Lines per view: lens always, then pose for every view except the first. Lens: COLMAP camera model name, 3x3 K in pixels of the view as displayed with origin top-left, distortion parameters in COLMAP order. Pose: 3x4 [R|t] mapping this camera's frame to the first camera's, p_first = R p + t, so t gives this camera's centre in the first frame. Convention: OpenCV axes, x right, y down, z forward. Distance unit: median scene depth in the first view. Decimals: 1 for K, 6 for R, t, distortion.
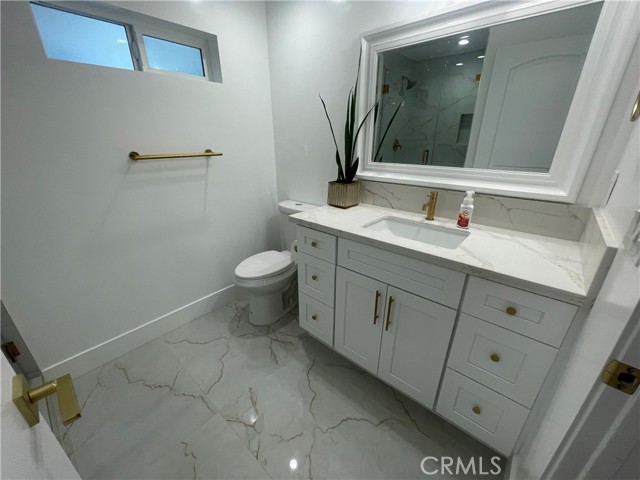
lens RADIAL K [[256.1, 0, 318.1], [0, 256.1, 245.8], [0, 0, 1]] dist [-0.001427, -0.000087]
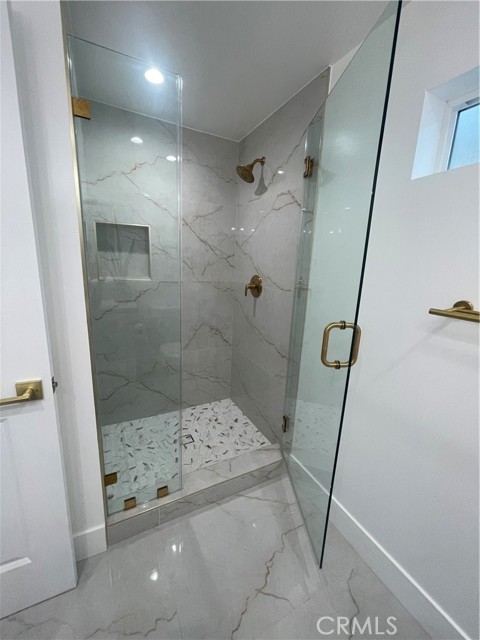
lens RADIAL K [[256.1, 0, 236.2], [0, 256.1, 319.3], [0, 0, 1]] dist [-0.001427, -0.000087]
pose [[-0.375446, 0.193604, -0.906398, -0.027546], [-0.394900, 0.851319, 0.345414, -0.296951], [0.838507, 0.487621, -0.243169, 0.664436]]
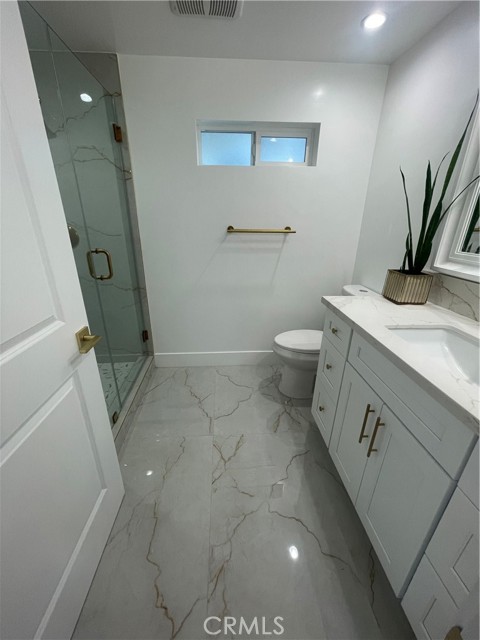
lens RADIAL K [[256.1, 0, 236.2], [0, 256.1, 319.3], [0, 0, 1]] dist [-0.001427, -0.000087]
pose [[0.701445, 0.271422, -0.659018, 0.291994], [-0.284083, 0.954496, 0.090746, -0.026851], [0.653660, 0.123562, 0.746633, 0.060724]]
